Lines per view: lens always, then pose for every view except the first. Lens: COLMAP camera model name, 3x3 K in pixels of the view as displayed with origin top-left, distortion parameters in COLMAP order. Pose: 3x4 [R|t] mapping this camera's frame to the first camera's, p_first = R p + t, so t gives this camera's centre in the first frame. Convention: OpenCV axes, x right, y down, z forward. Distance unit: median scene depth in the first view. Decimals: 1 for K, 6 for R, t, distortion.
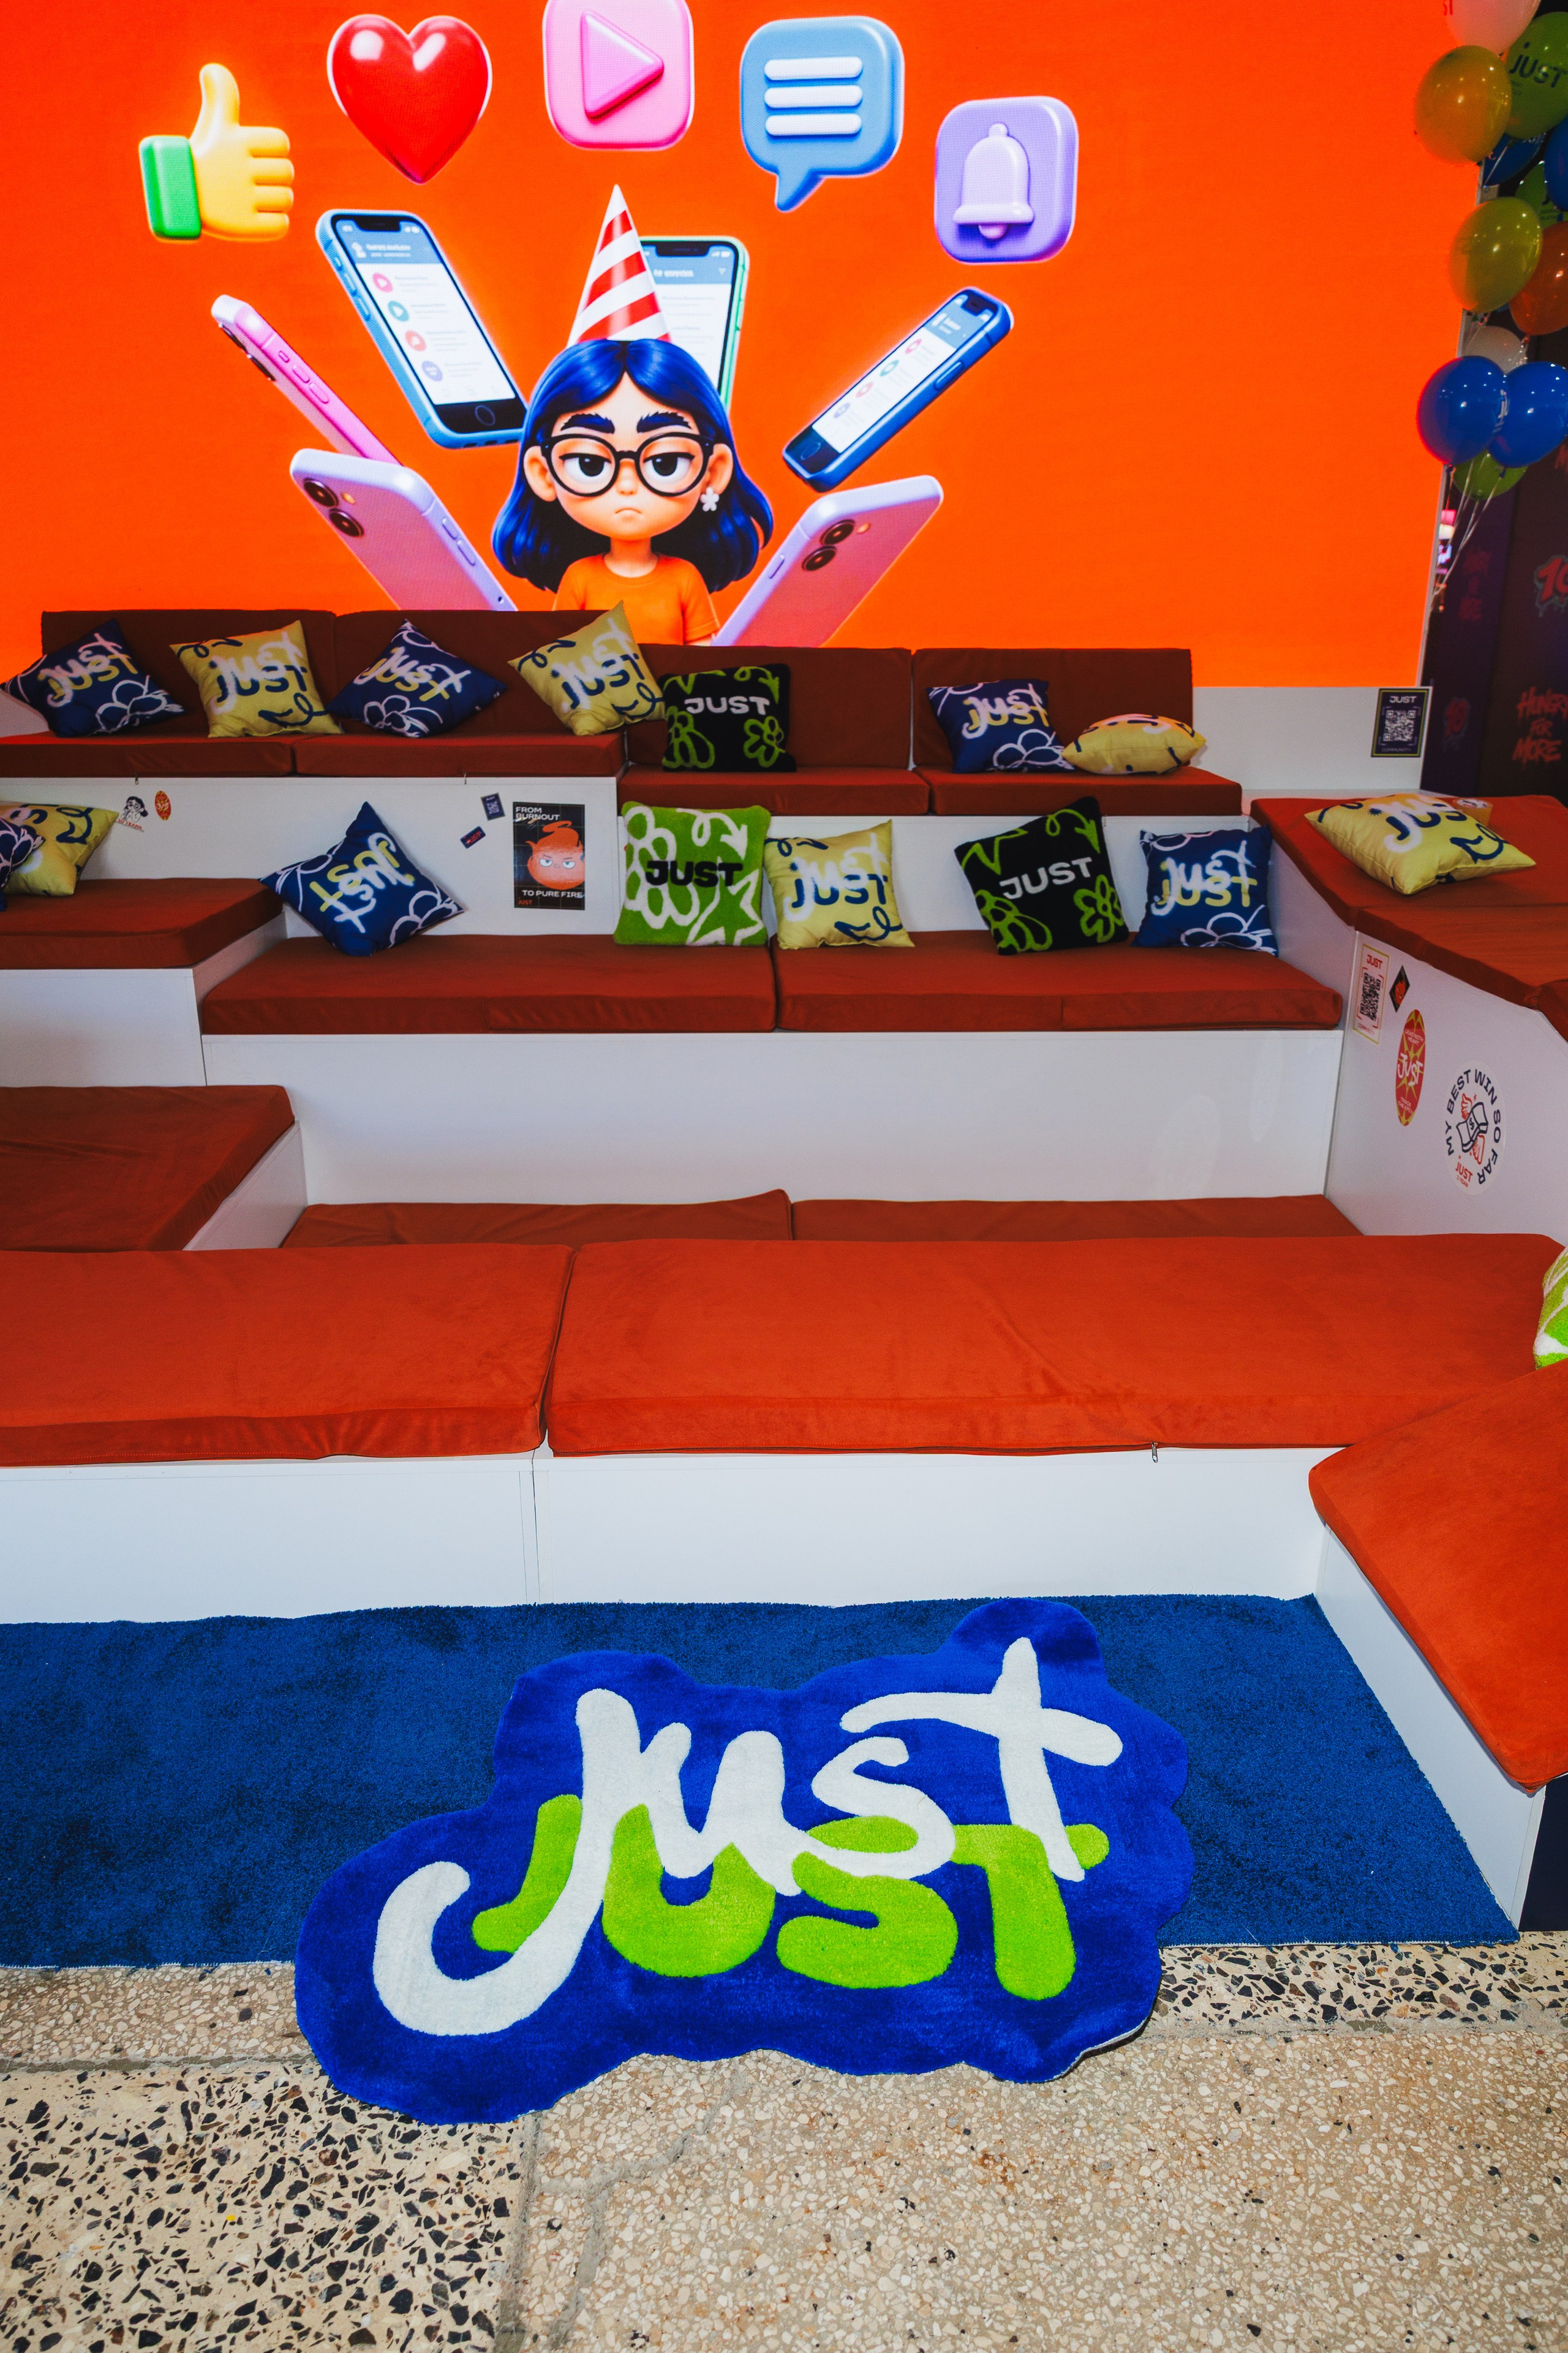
lens RADIAL K [[1560.1, 0, 772.3], [0, 1560.1, 1224.6], [0, 0, 1]] dist [0.007308, 0.003343]
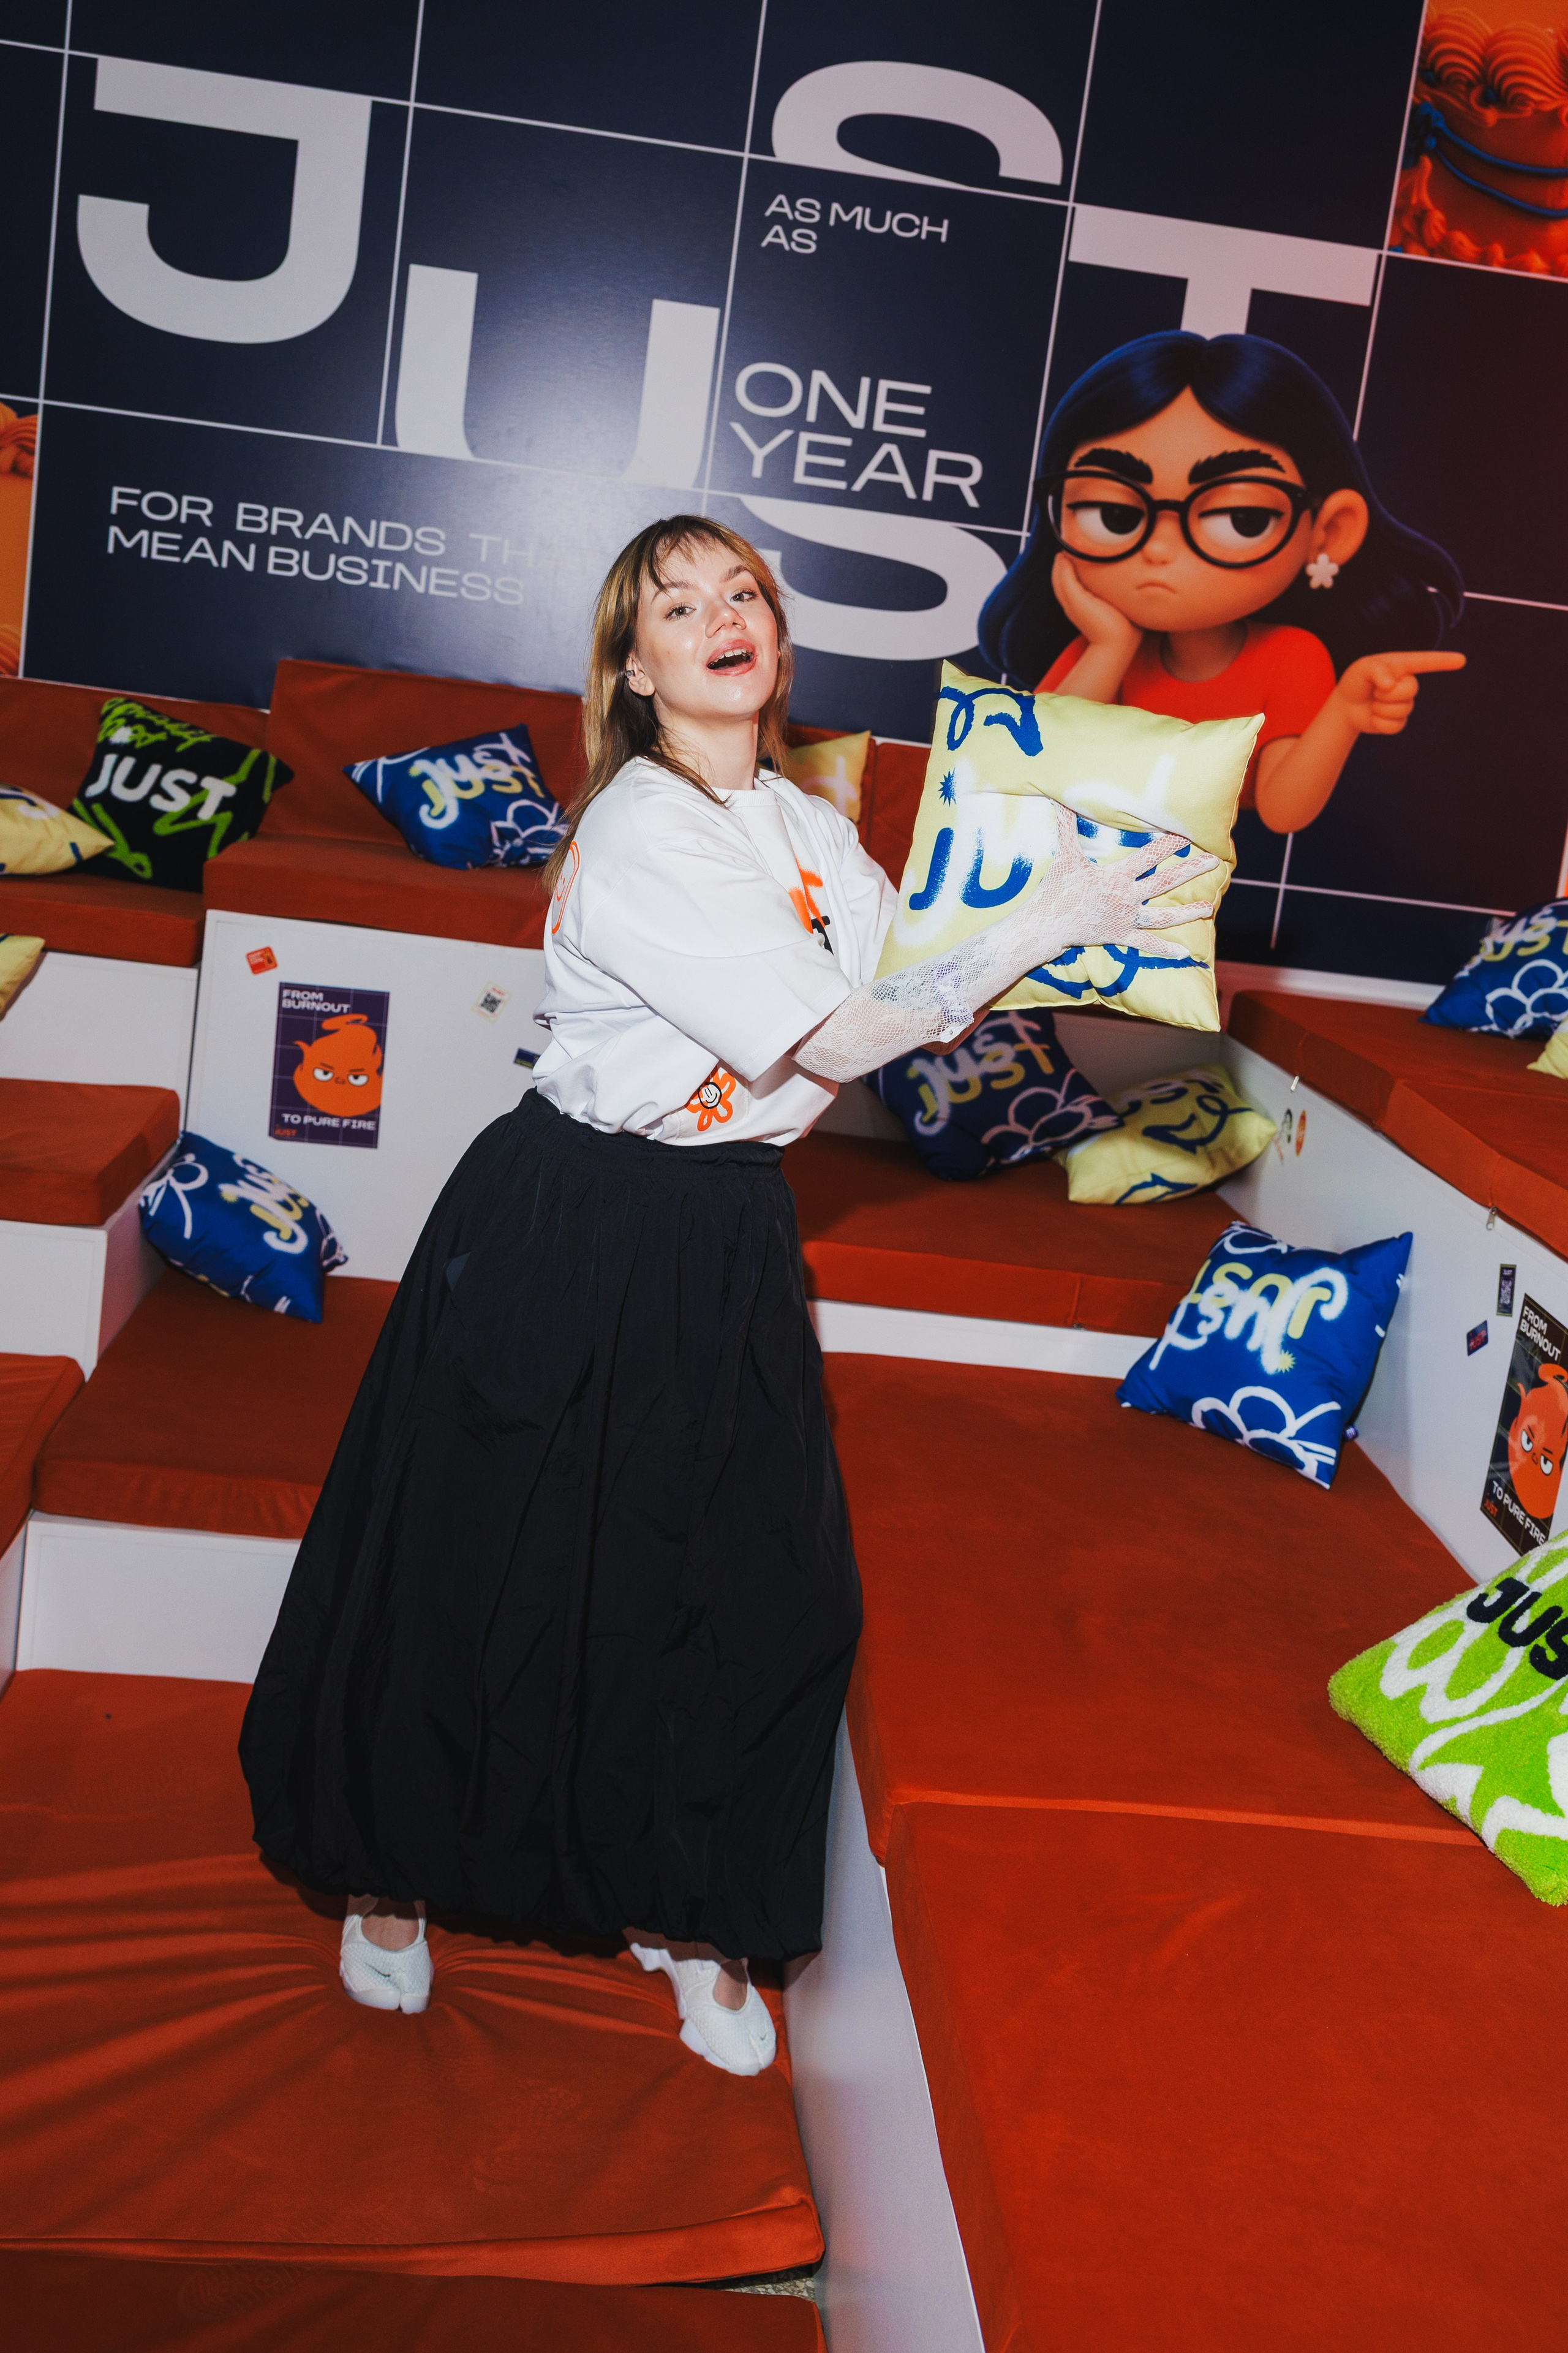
lens RADIAL K [[2318.5, 0, 822.6], [0, 2318.5, 1038.3], [0, 0, 1]] dist [-0.009574, 0.000000]
pose [[0.058169, 0.172274, -0.983330, 0.469475], [-0.475383, 0.870931, 0.124461, -0.325547], [0.877854, 0.460218, 0.132557, 0.709948]]
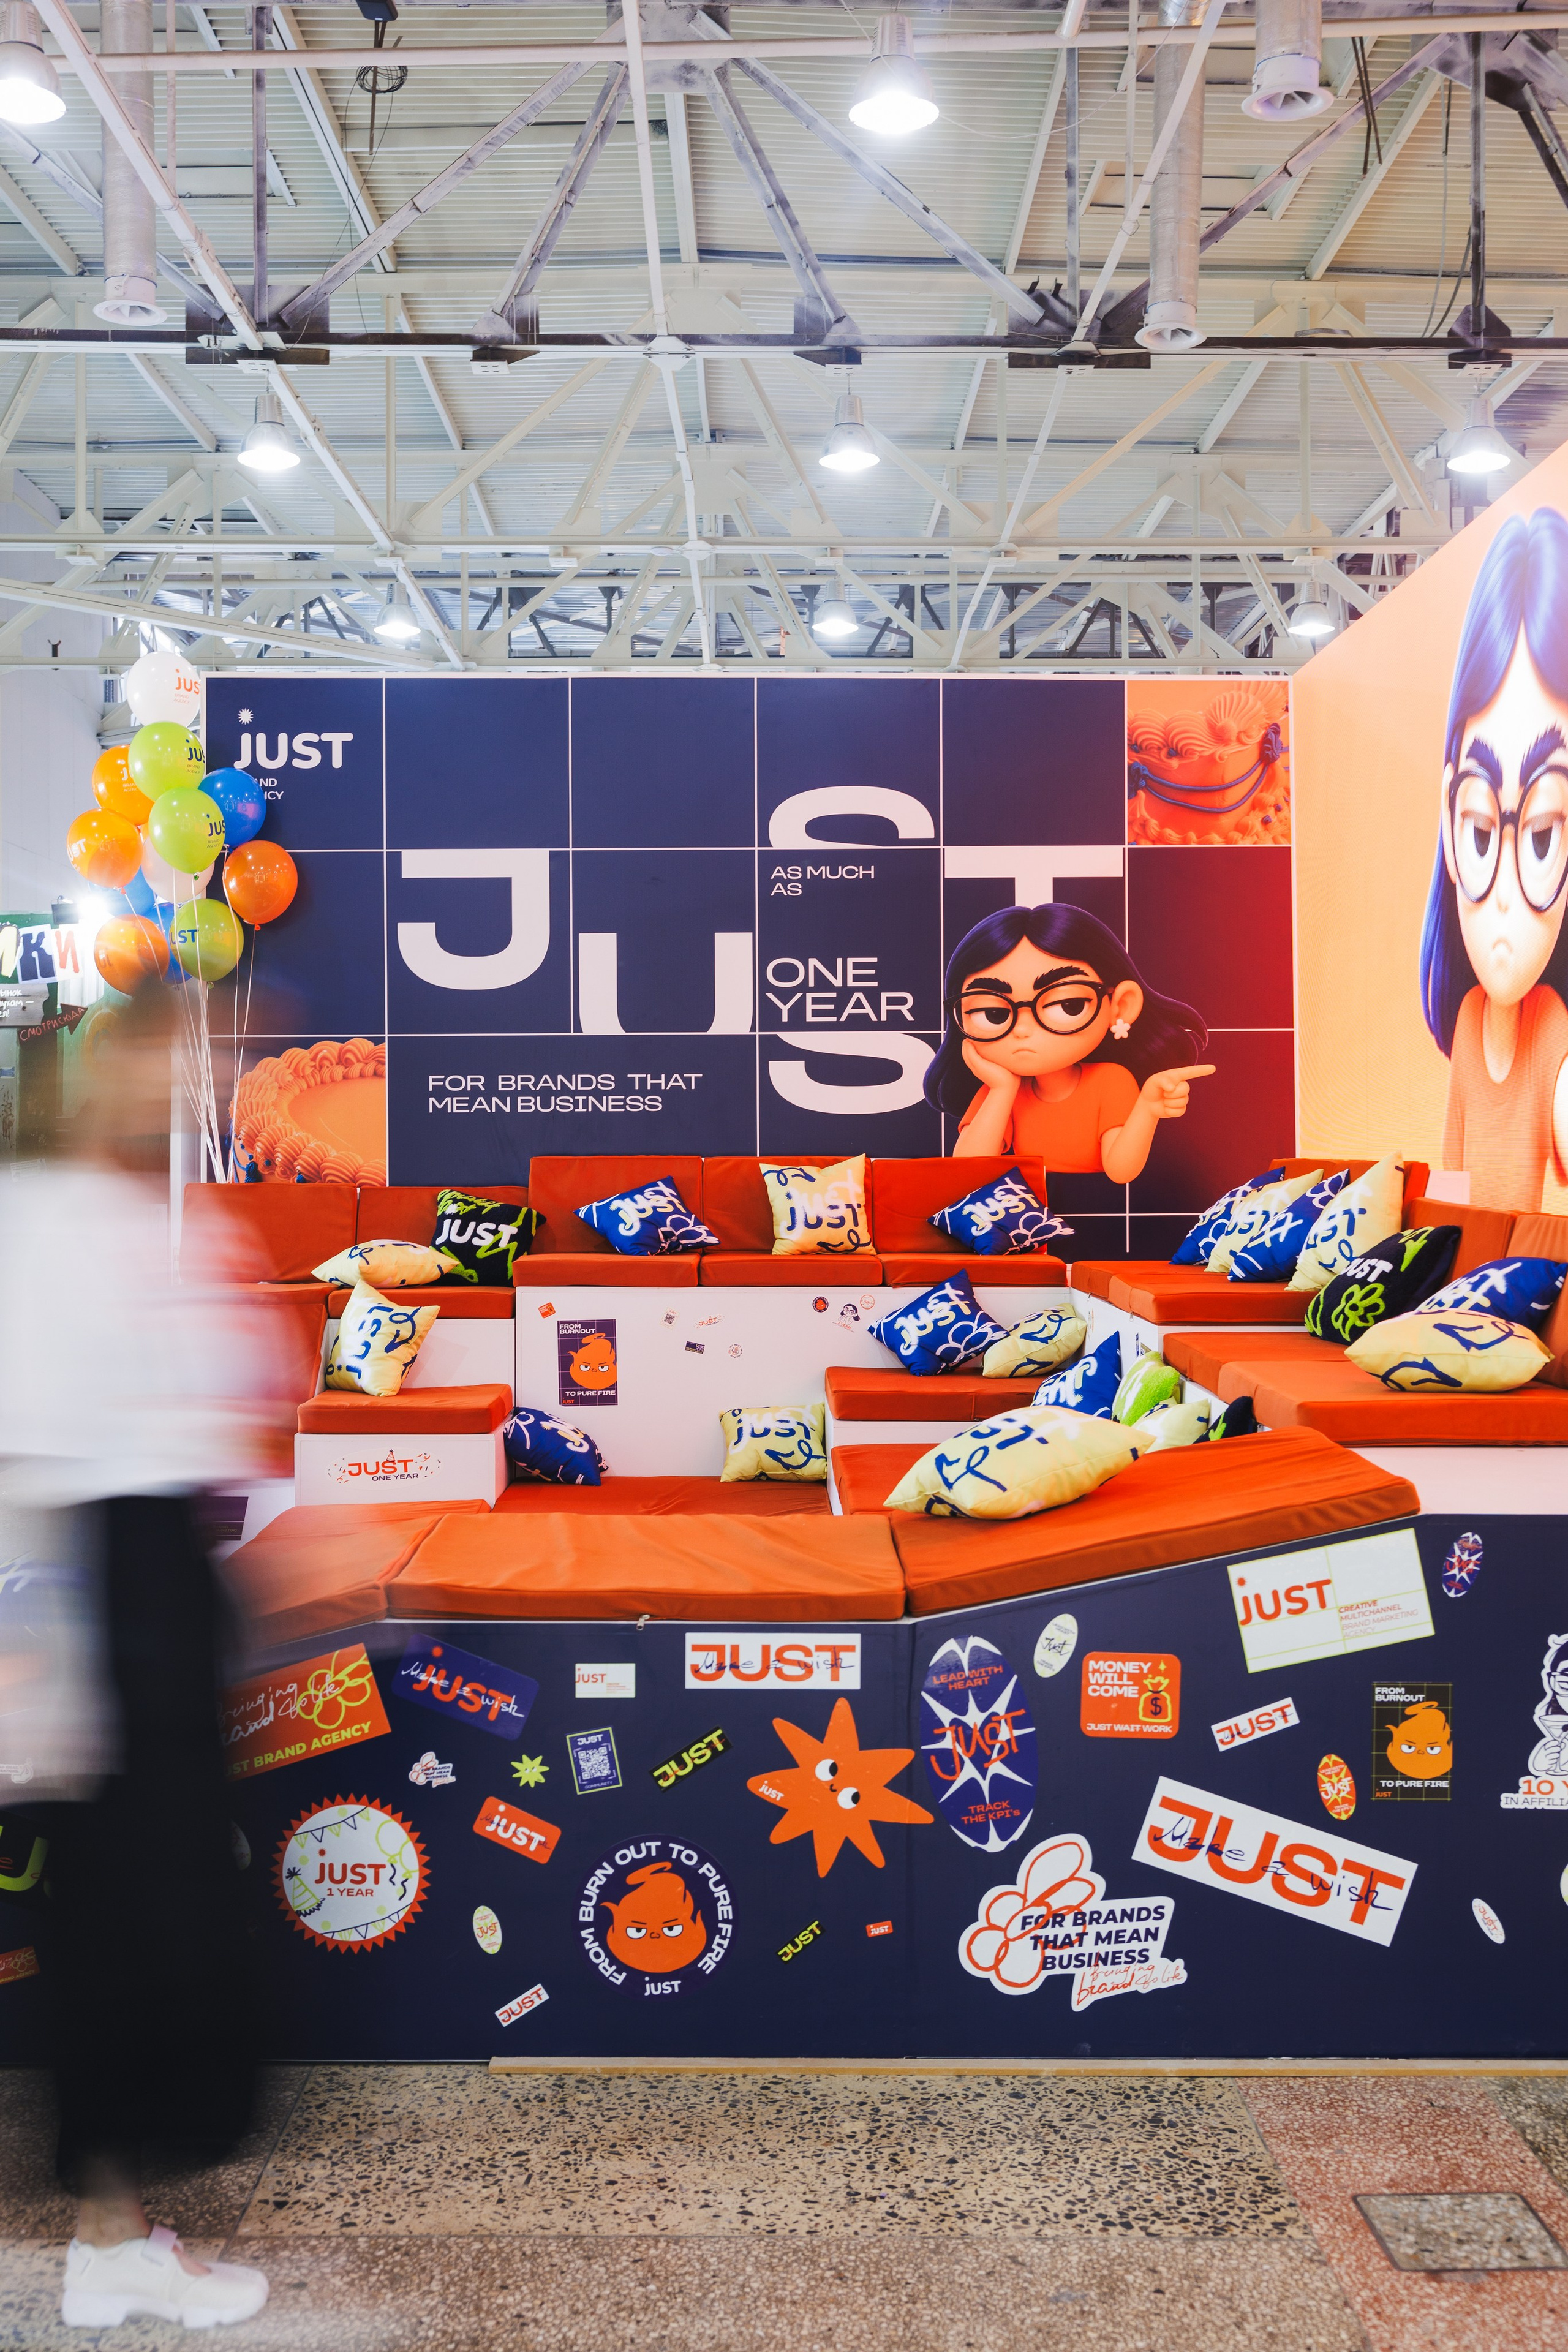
lens RADIAL K [[2452.4, 0, 775.0], [0, 2452.4, 1194.1], [0, 0, 1]] dist [0.001331, 0.000000]
pose [[-0.019425, 0.019777, -0.999616, 1.423853], [-0.354897, 0.934561, 0.025387, -0.320076], [0.934703, 0.355254, -0.011135, 0.774530]]
